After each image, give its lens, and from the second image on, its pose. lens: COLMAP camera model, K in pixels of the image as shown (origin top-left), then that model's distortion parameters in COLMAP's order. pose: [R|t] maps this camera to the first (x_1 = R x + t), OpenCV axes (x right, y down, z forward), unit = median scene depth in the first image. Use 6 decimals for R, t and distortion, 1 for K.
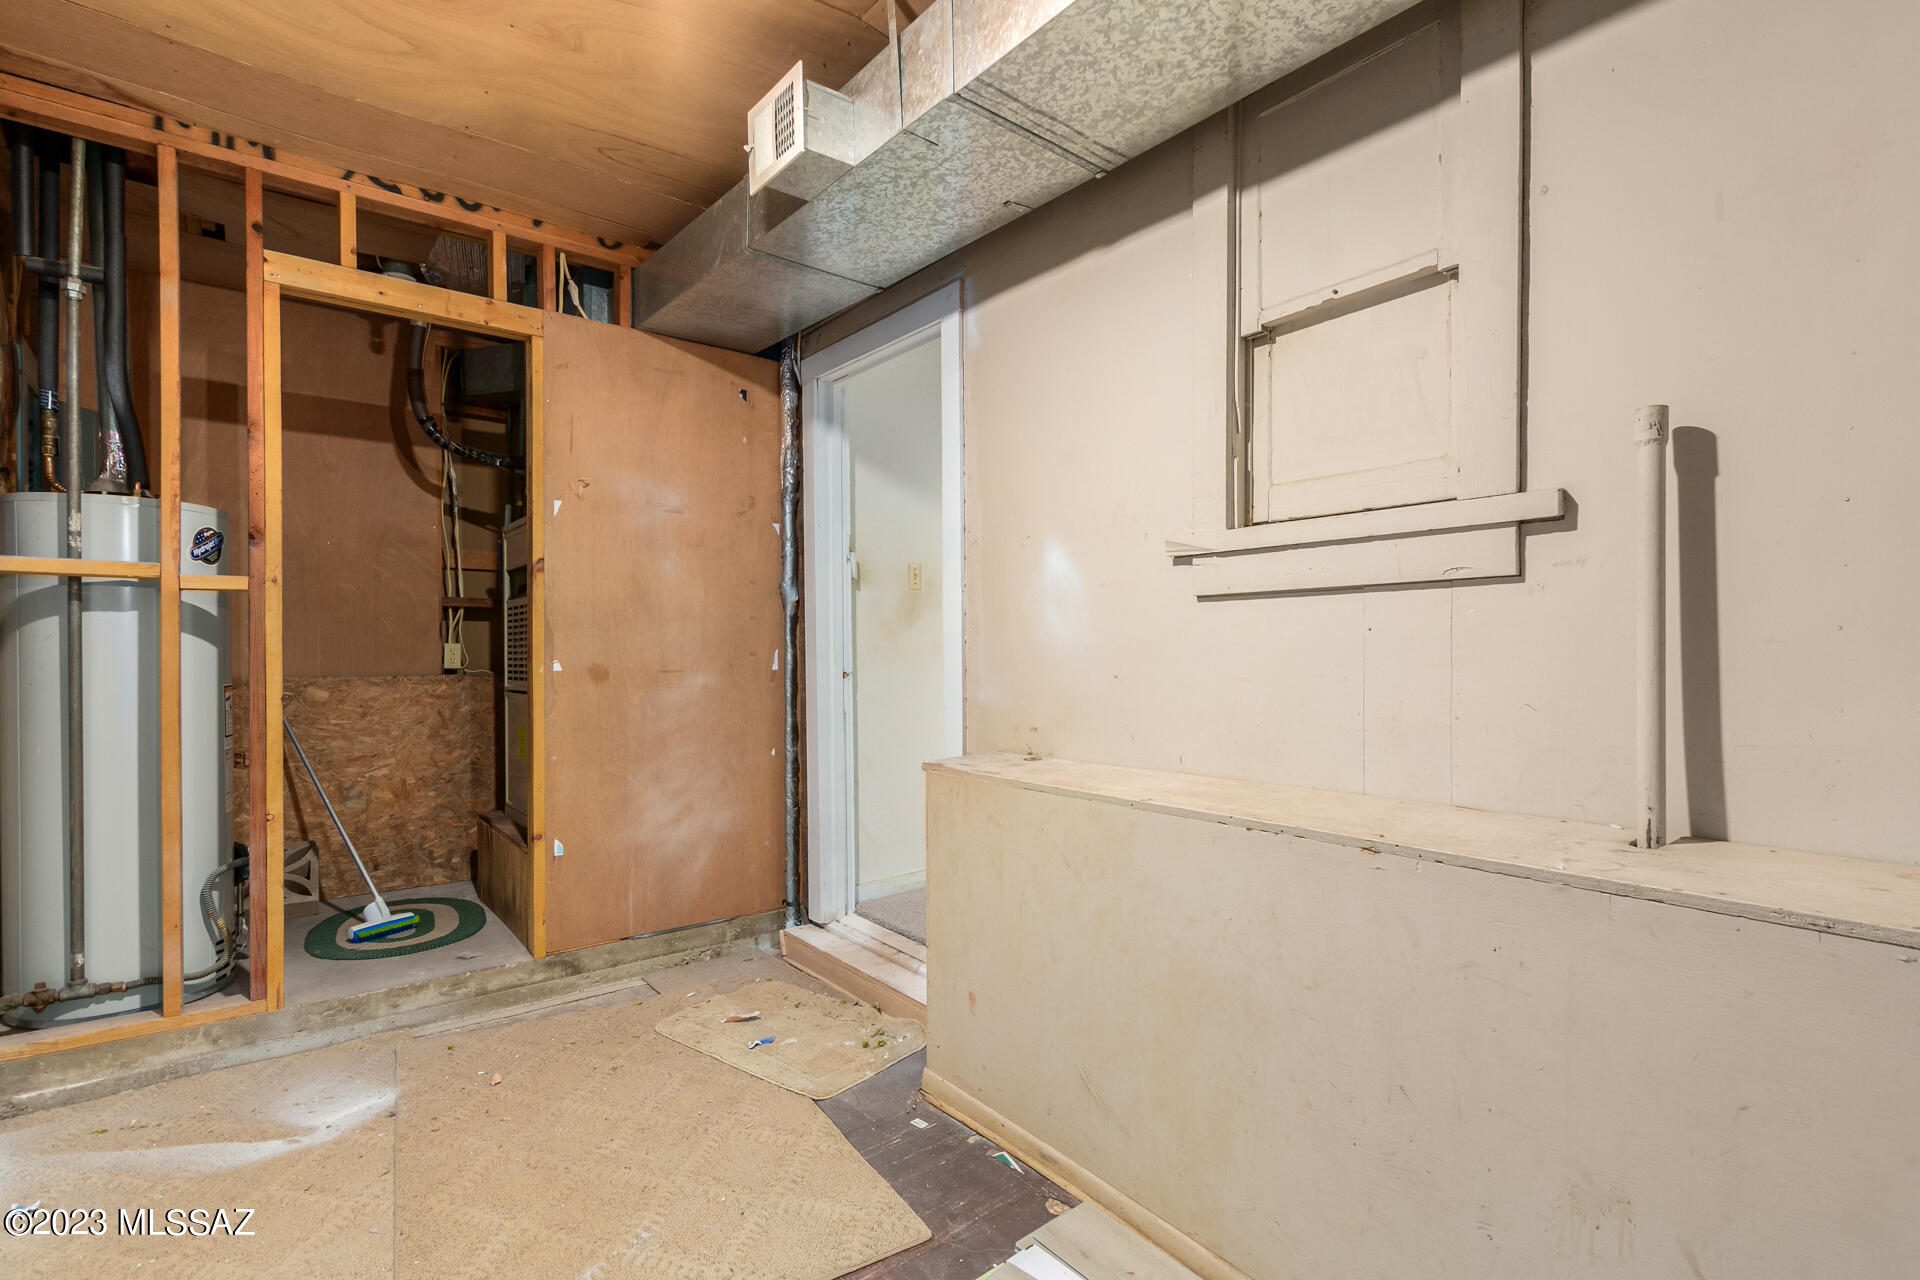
lens RADIAL K [[886.6, 0, 931.5], [0, 886.6, 658.8], [0, 0, 1]] dist [0.003407, -0.001982]
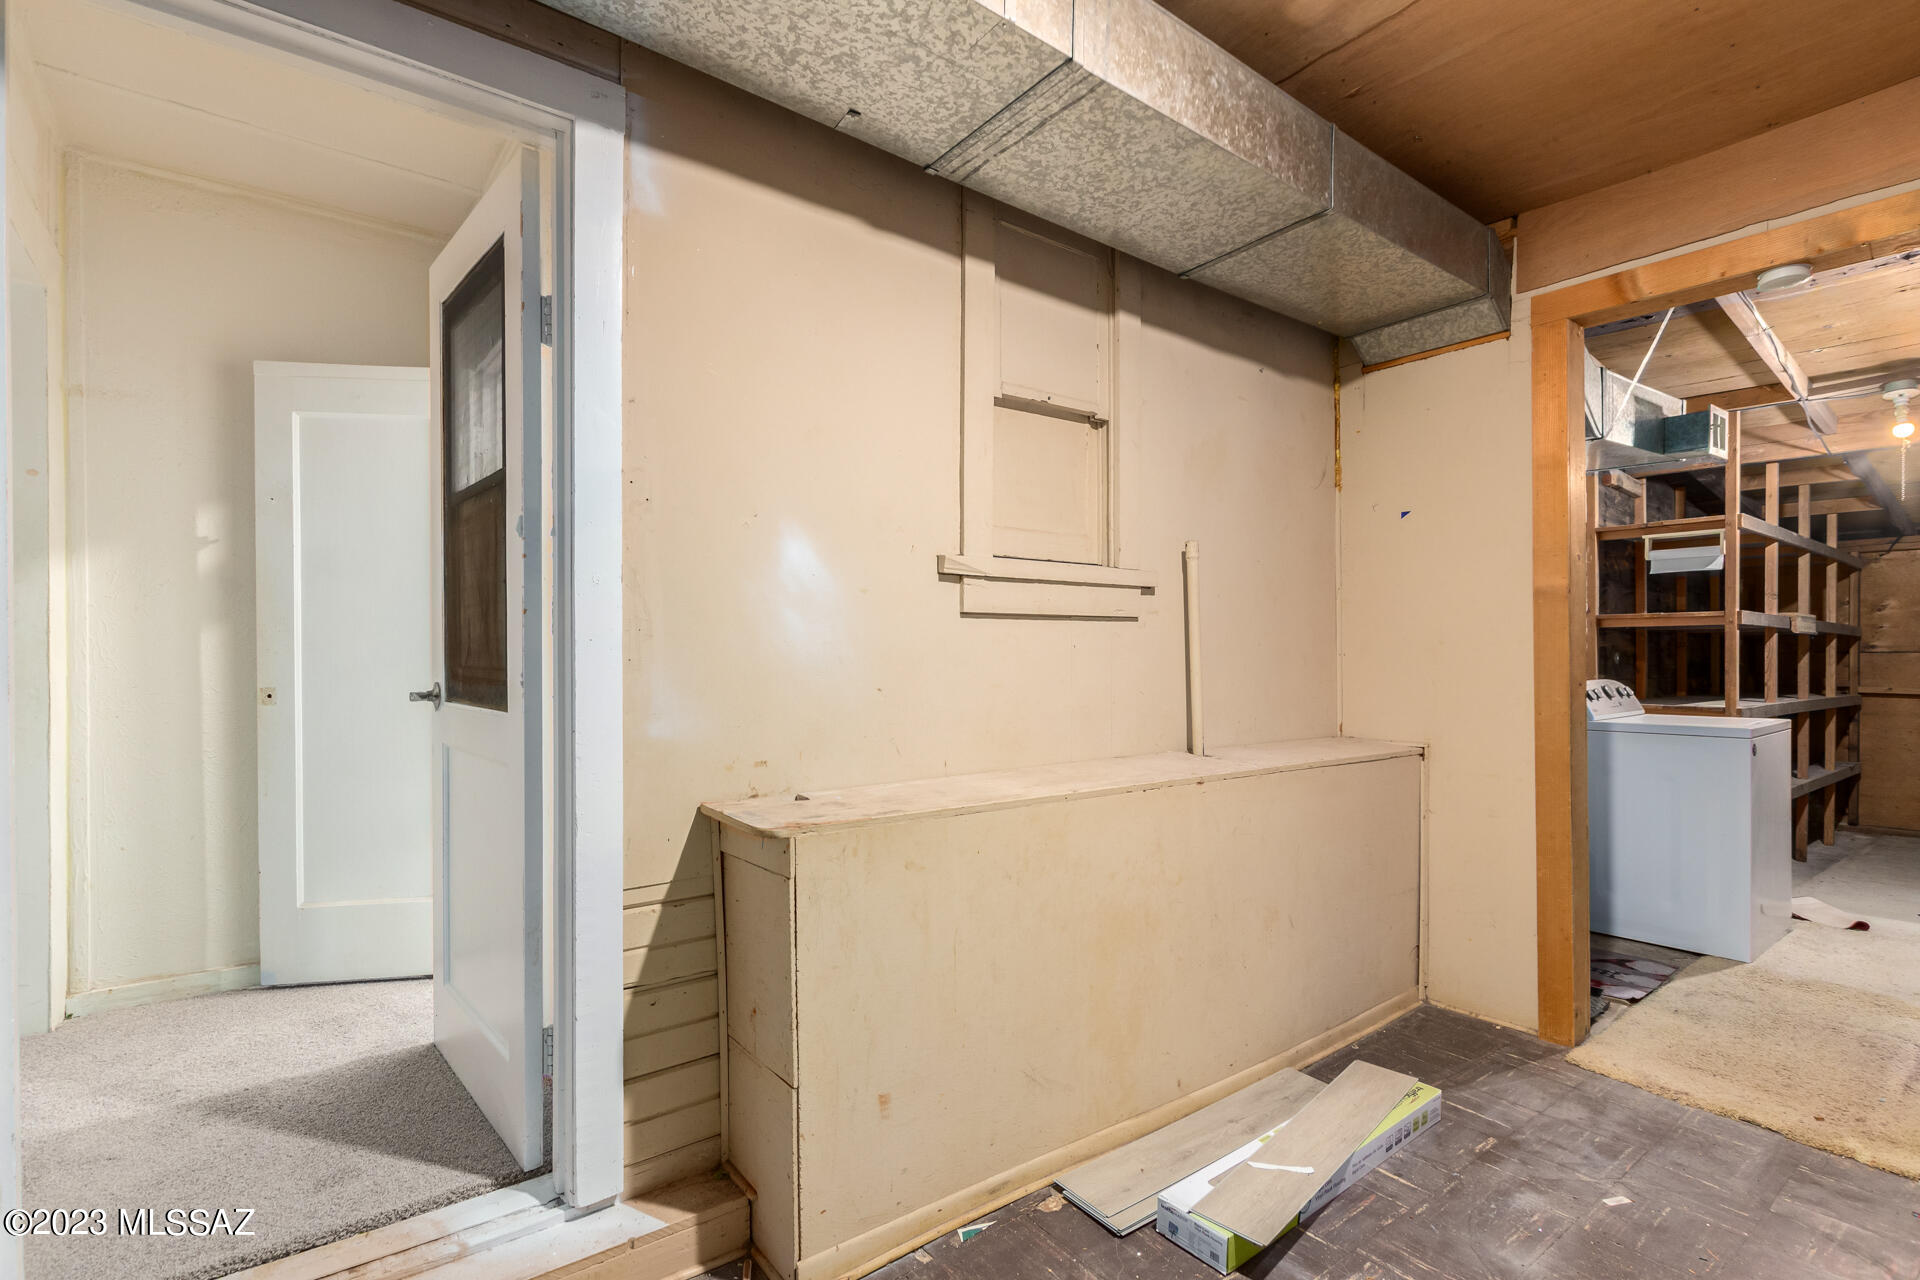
lens RADIAL K [[886.6, 0, 916.7], [0, 886.6, 660.2], [0, 0, 1]] dist [0.003407, -0.001982]
pose [[0.031569, -0.008320, 0.999467, -0.978280], [0.007832, 0.999937, 0.008077, -0.024331], [-0.999471, 0.007573, 0.031632, 1.236914]]
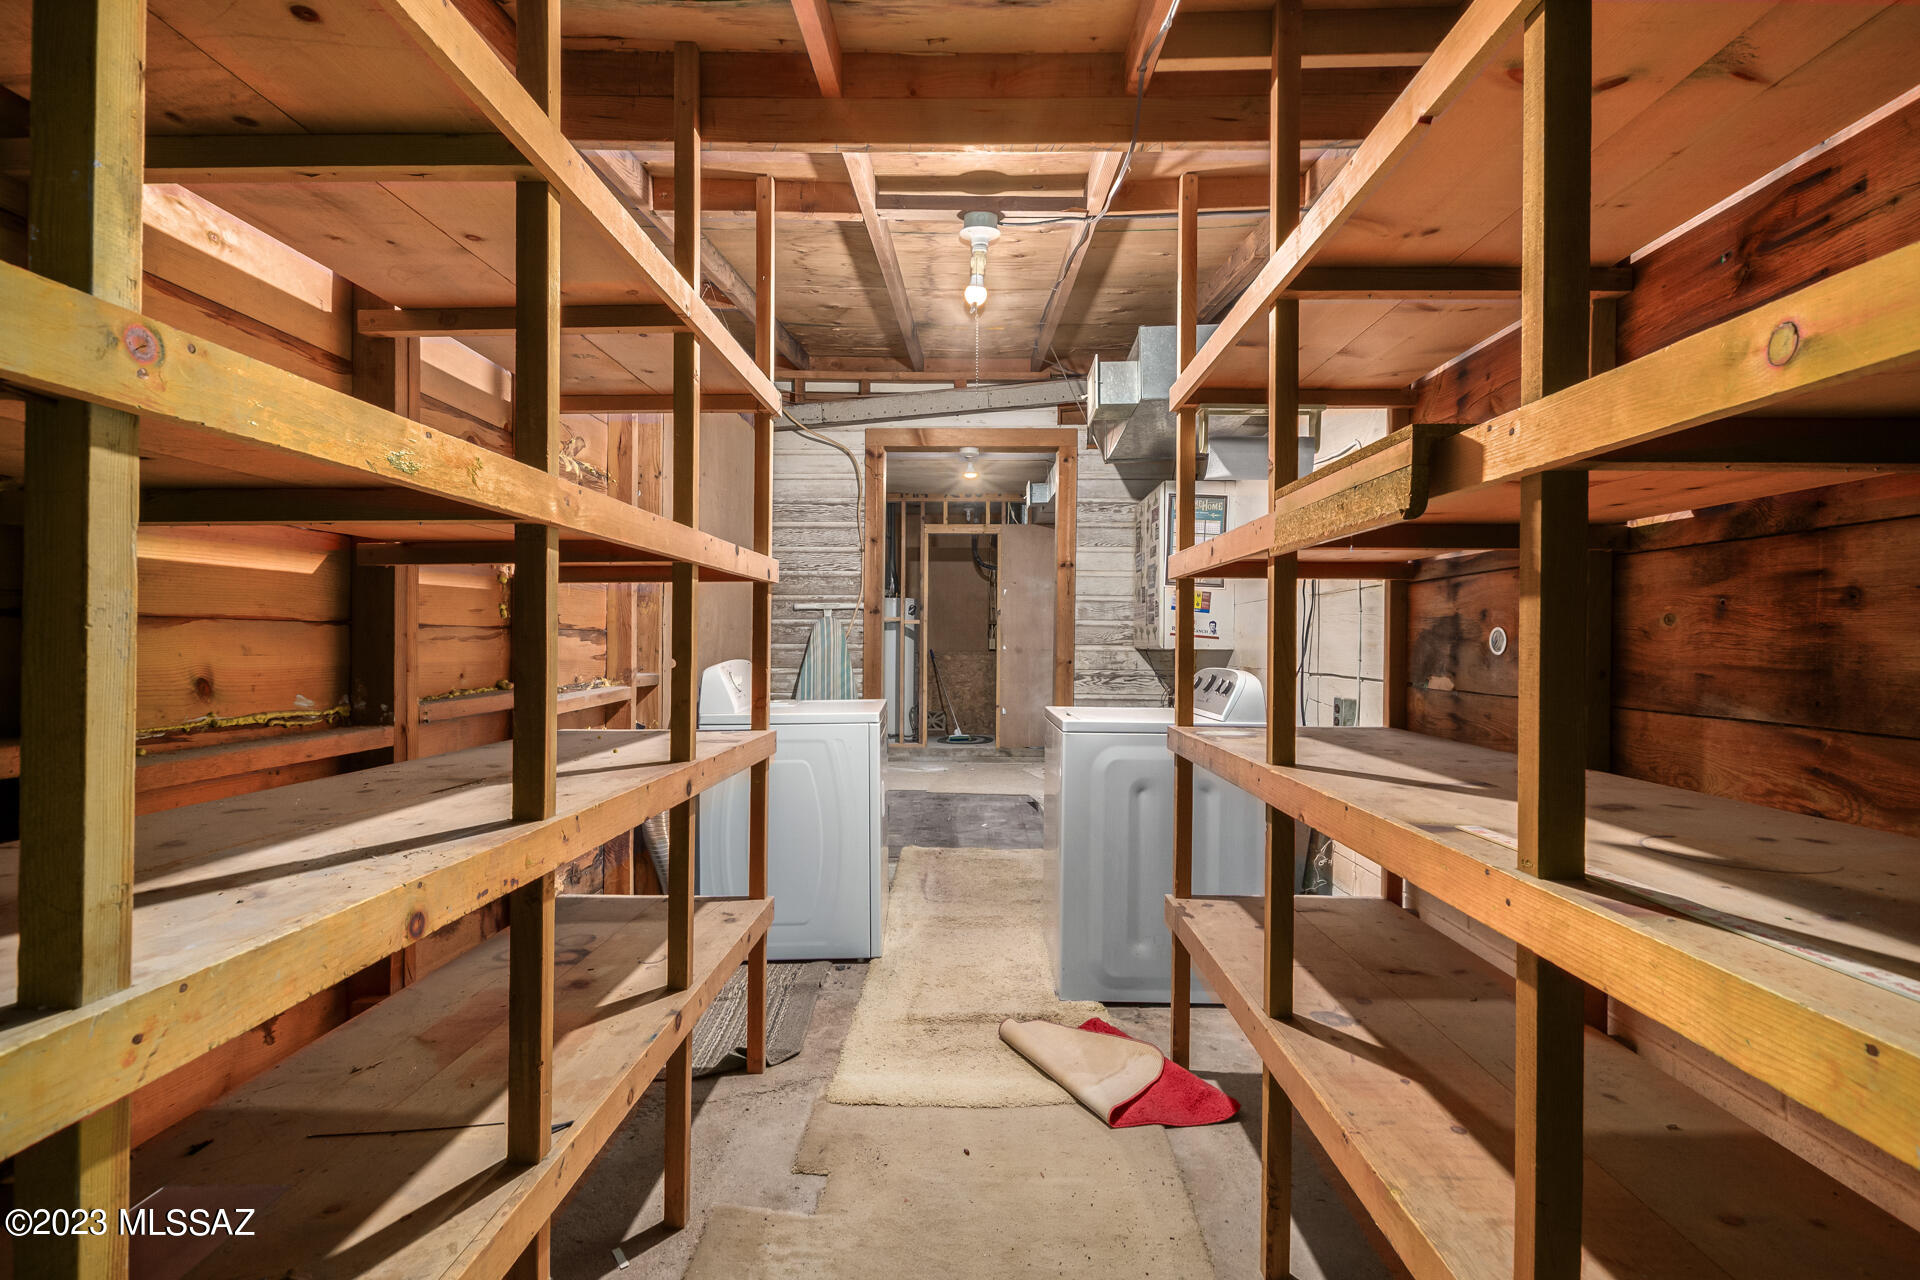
lens RADIAL K [[886.6, 0, 961.3], [0, 886.6, 636.7], [0, 0, 1]] dist [0.003407, -0.001982]
pose [[0.782217, 0.004254, -0.622992, 1.161921], [-0.012367, 0.999886, -0.008701, -0.000084], [0.622884, 0.014511, 0.782180, -1.231866]]
